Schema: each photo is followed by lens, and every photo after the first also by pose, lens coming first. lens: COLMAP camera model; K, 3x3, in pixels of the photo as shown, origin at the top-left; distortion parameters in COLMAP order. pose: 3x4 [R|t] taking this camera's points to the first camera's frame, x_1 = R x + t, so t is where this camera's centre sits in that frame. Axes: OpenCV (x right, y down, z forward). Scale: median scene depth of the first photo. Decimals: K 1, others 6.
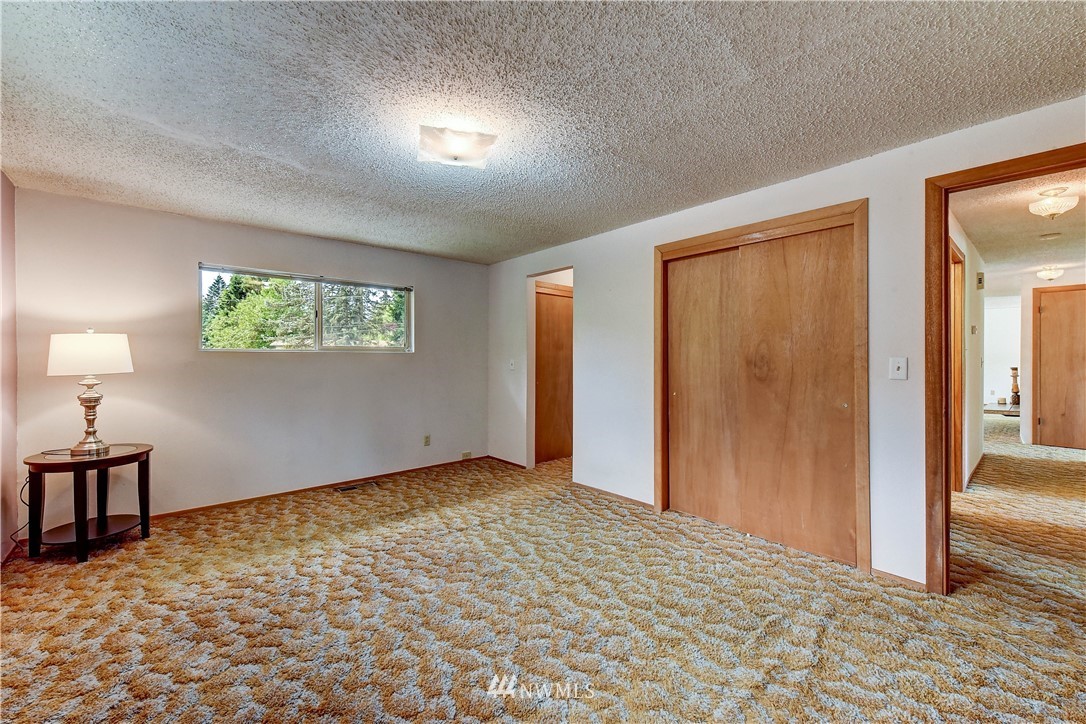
lens RADIAL K [[446.1, 0, 547.9], [0, 446.1, 366.4], [0, 0, 1]] dist [0.016867, -0.000068]
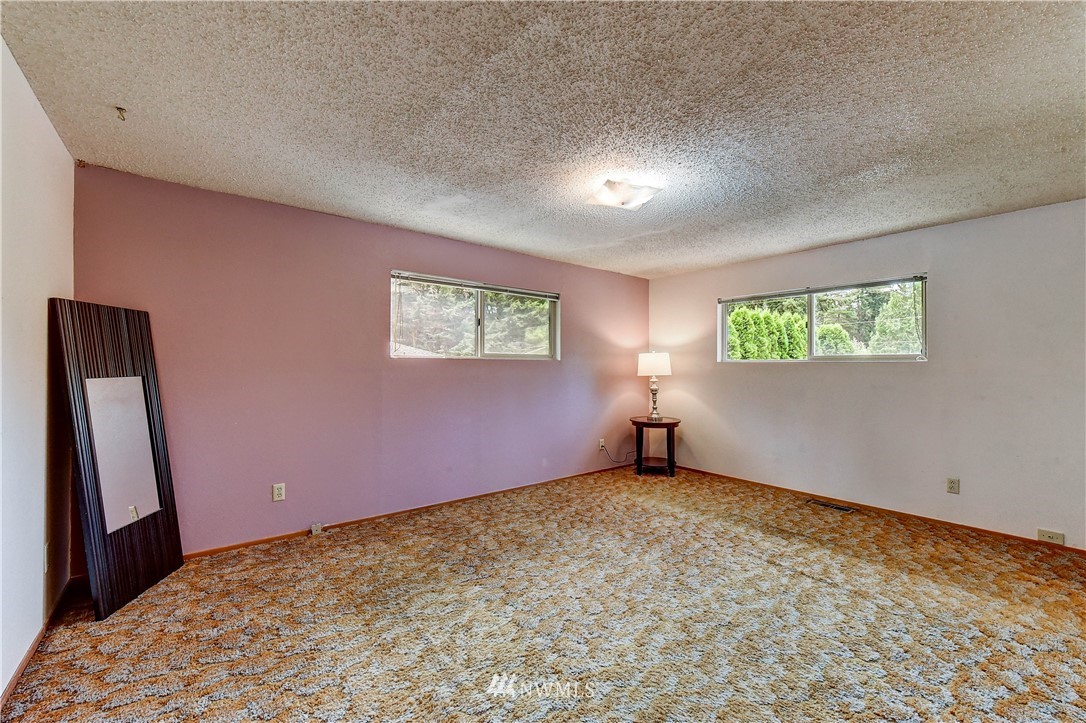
lens RADIAL K [[446.1, 0, 547.9], [0, 446.1, 365.9], [0, 0, 1]] dist [0.016867, -0.000068]
pose [[-0.051252, -0.003118, -0.998681, 0.700660], [-0.026840, 0.999638, -0.001744, -0.006112], [0.998325, 0.026715, -0.051317, 0.590405]]
